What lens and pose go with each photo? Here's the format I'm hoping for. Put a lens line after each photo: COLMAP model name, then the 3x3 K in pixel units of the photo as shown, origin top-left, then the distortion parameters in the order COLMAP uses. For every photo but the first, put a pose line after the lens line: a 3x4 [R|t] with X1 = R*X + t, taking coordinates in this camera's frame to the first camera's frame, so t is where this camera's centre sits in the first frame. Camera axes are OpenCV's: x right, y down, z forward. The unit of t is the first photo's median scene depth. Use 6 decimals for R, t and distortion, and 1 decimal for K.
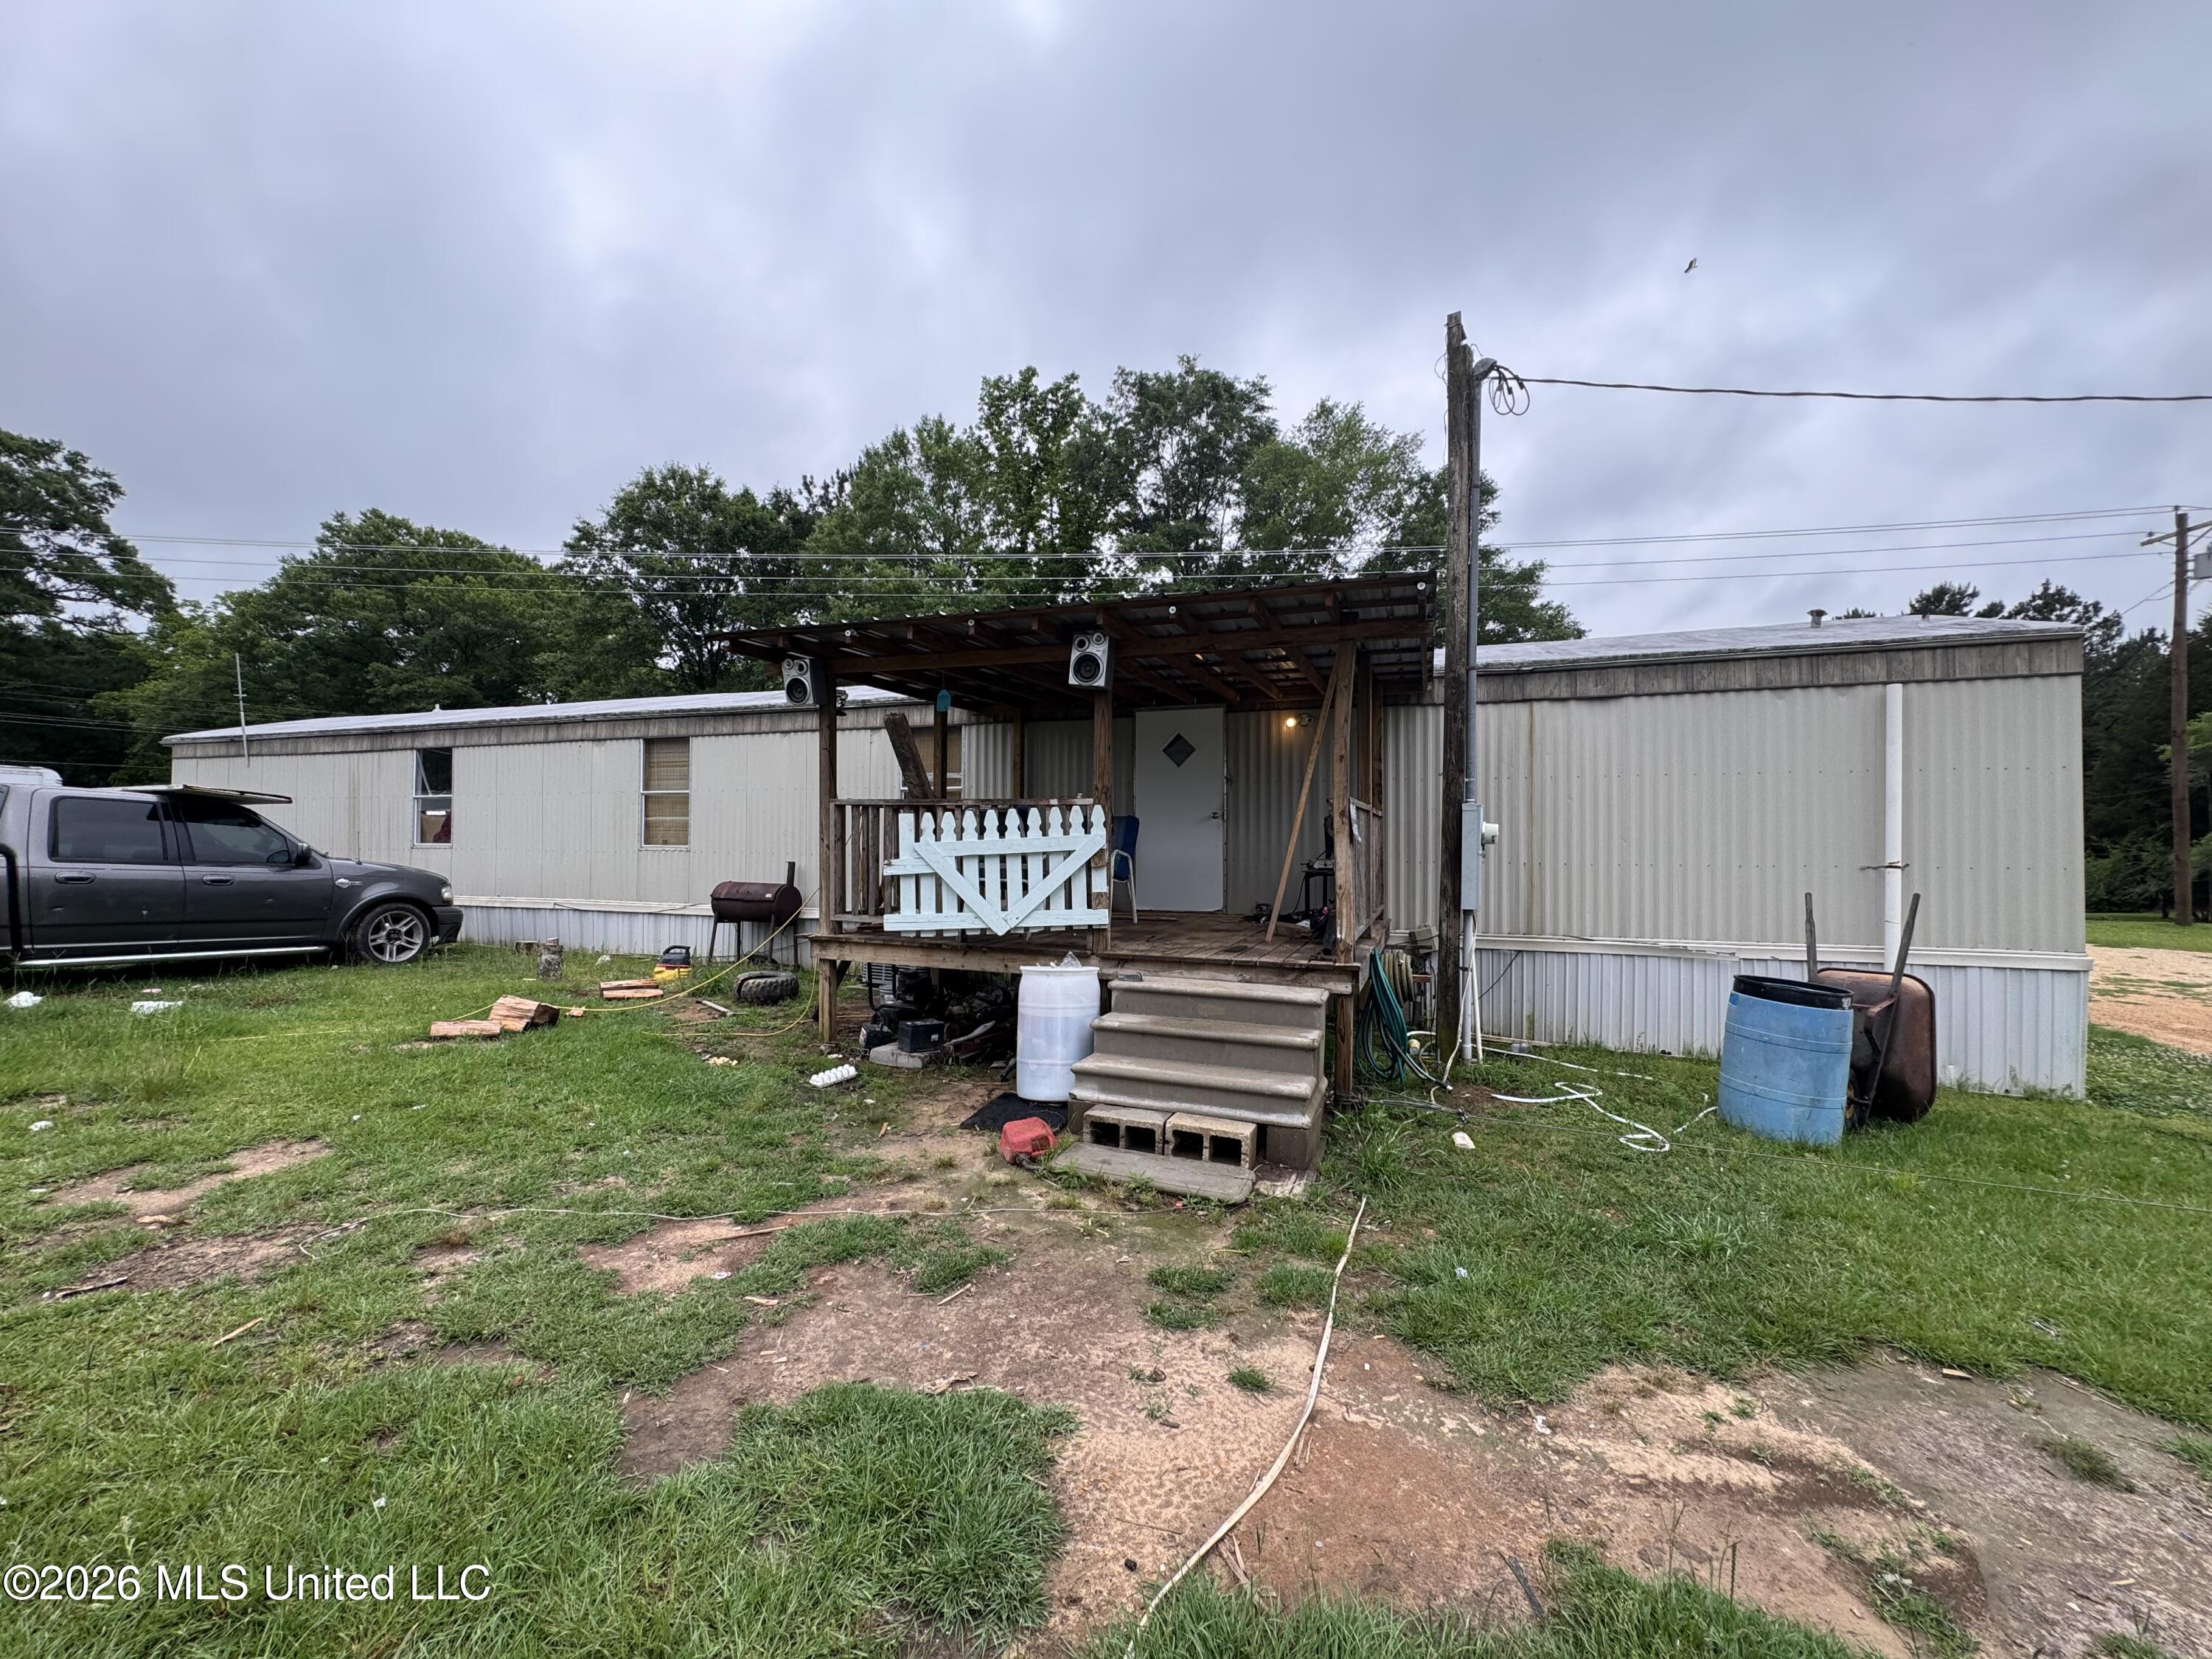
lens RADIAL K [[878.3, 0, 1109.1], [0, 878.3, 830.4], [0, 0, 1]] dist [-0.002201, 0.000348]
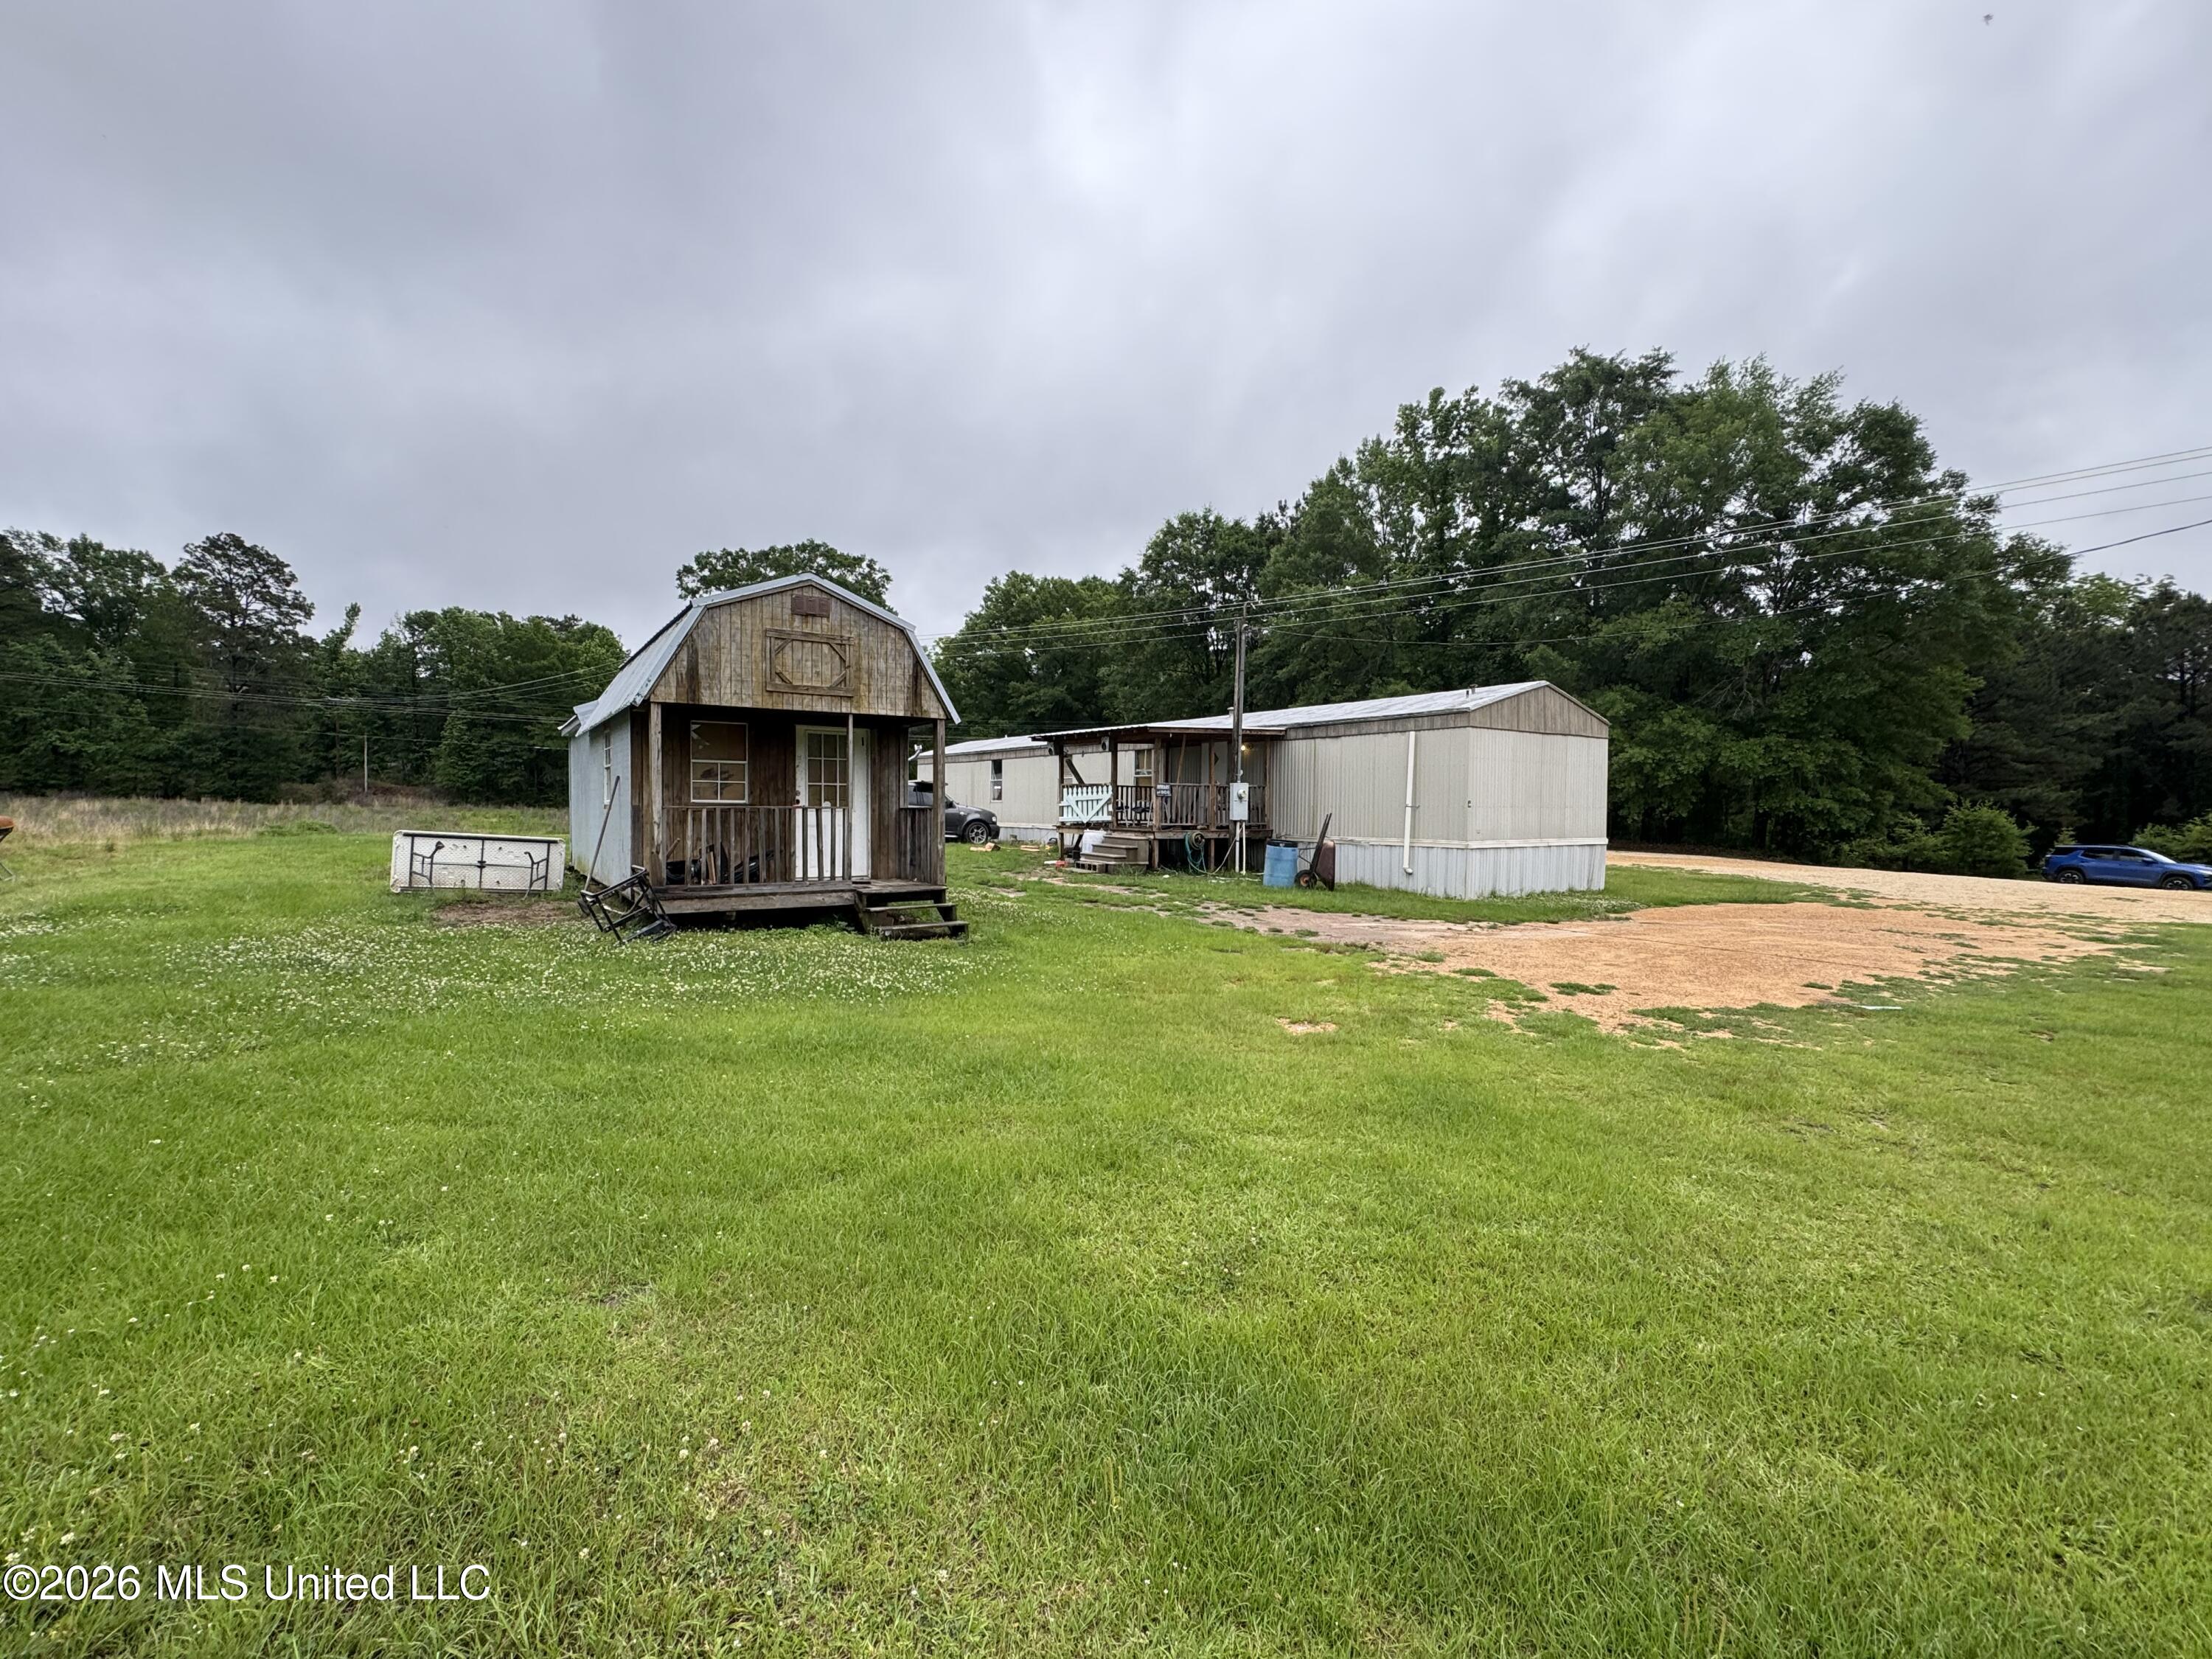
lens RADIAL K [[1002.7, 0, 1104.7], [0, 1002.7, 839.0], [0, 0, 1]] dist [0.004351, 0.000158]
pose [[0.807047, 0.022623, -0.590053, 0.295755], [0.001524, 0.999183, 0.040393, 0.003016], [0.590485, -0.033498, 0.806353, -0.279999]]
